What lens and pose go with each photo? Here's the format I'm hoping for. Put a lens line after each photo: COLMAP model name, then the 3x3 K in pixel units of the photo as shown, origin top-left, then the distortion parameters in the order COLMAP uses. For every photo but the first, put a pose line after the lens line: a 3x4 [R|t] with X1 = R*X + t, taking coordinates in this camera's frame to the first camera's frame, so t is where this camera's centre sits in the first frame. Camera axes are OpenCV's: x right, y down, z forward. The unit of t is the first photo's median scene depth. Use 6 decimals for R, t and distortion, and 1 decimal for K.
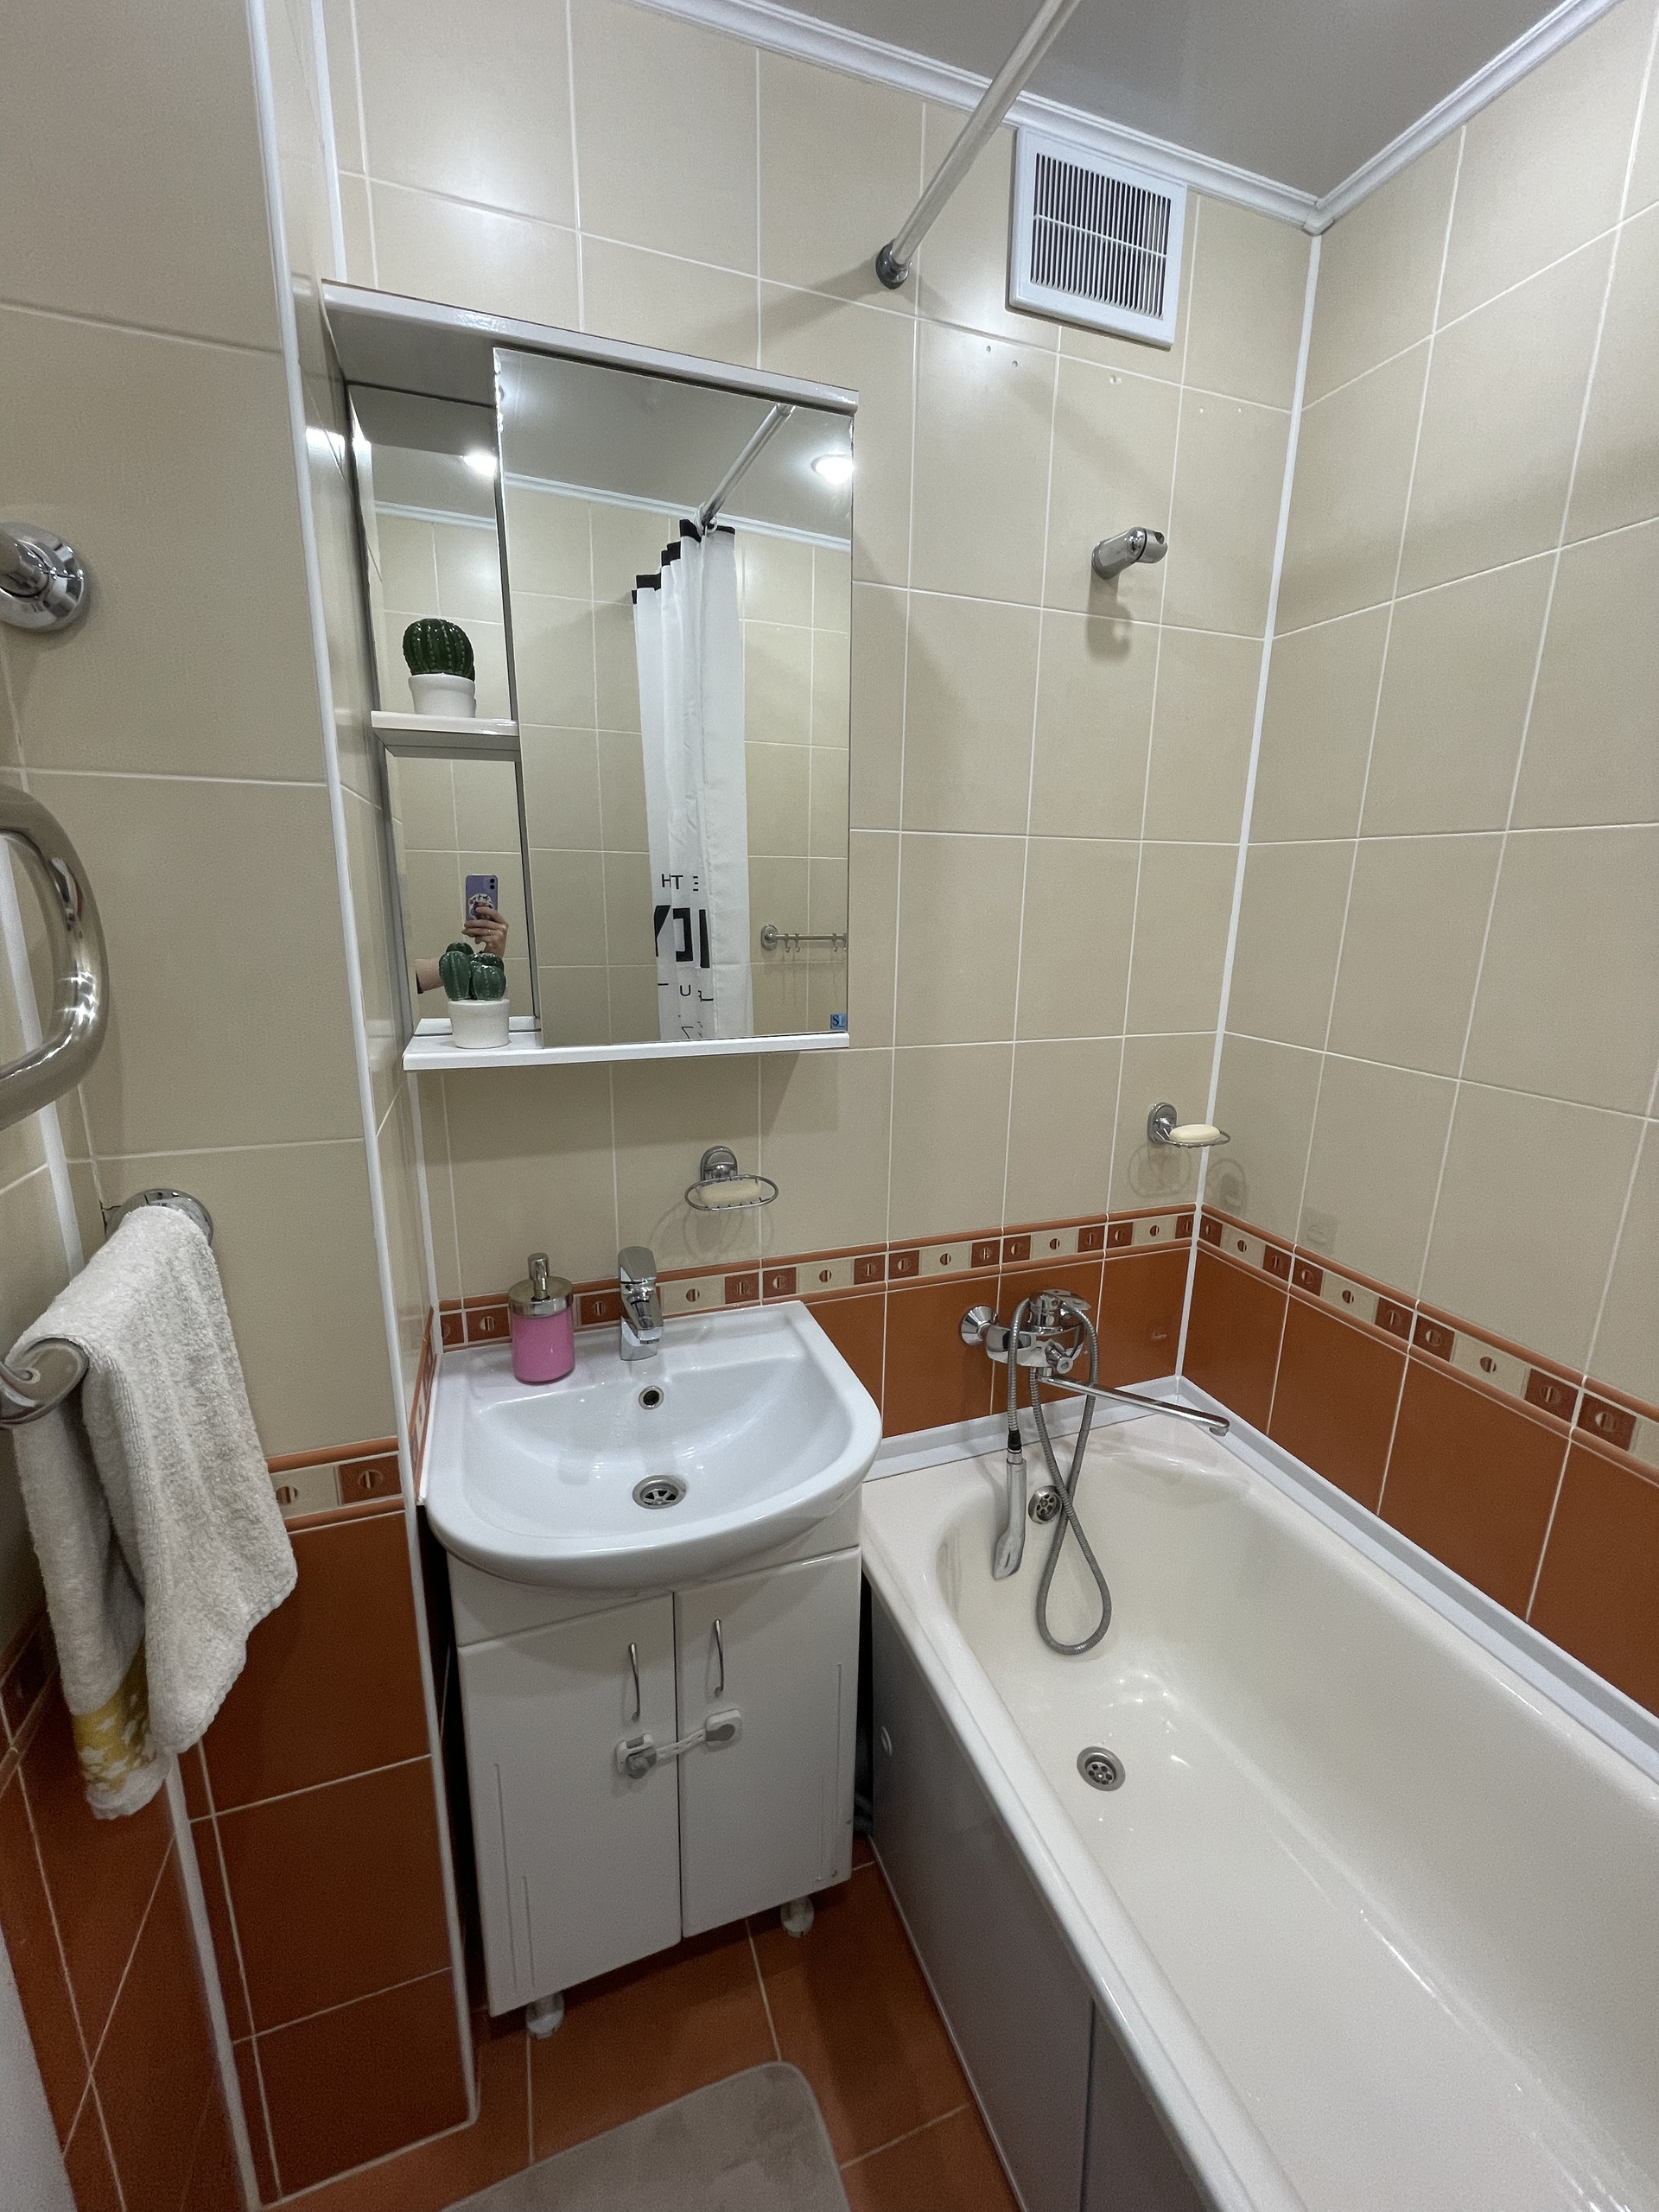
lens RADIAL K [[893.3, 0, 830.5], [0, 893.3, 1096.1], [0, 0, 1]] dist [-0.002897, 0.000231]
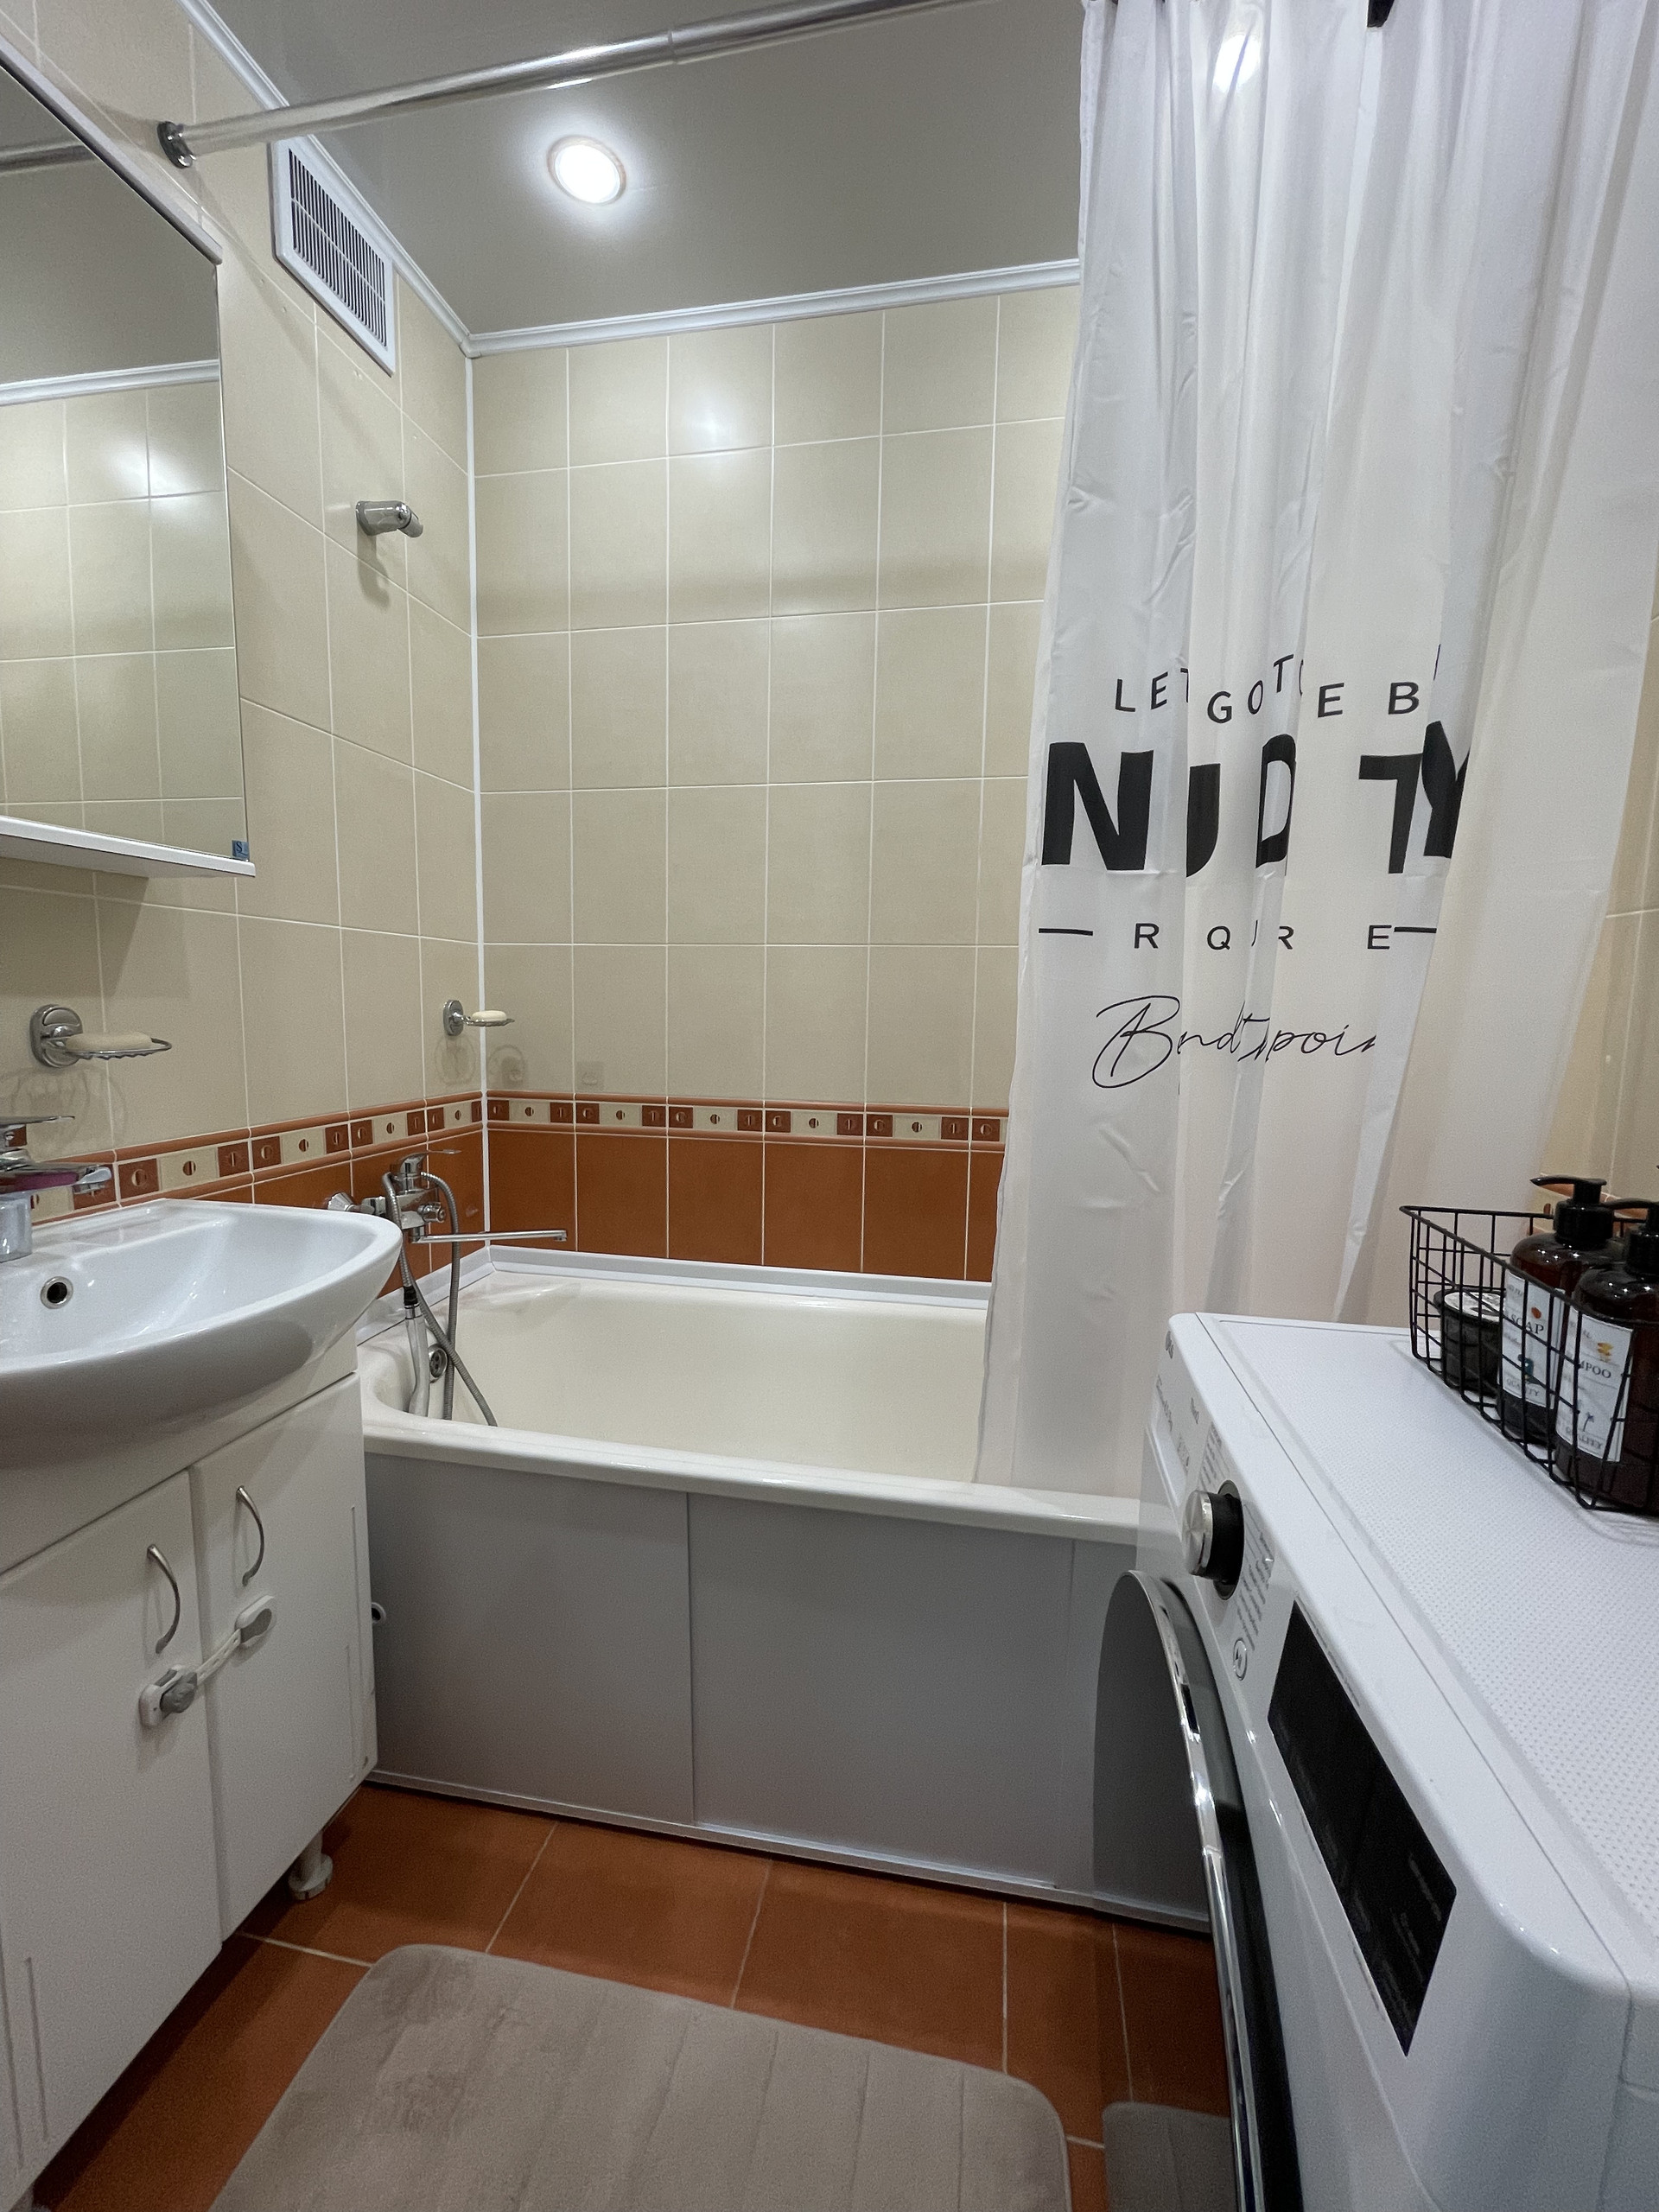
lens RADIAL K [[893.3, 0, 830.5], [0, 893.3, 1096.1], [0, 0, 1]] dist [-0.002897, 0.000231]
pose [[0.511358, -0.096789, 0.853900, -0.445061], [0.188592, 0.982054, -0.001623, 0.261242], [-0.838419, 0.161869, 0.520435, -0.009228]]
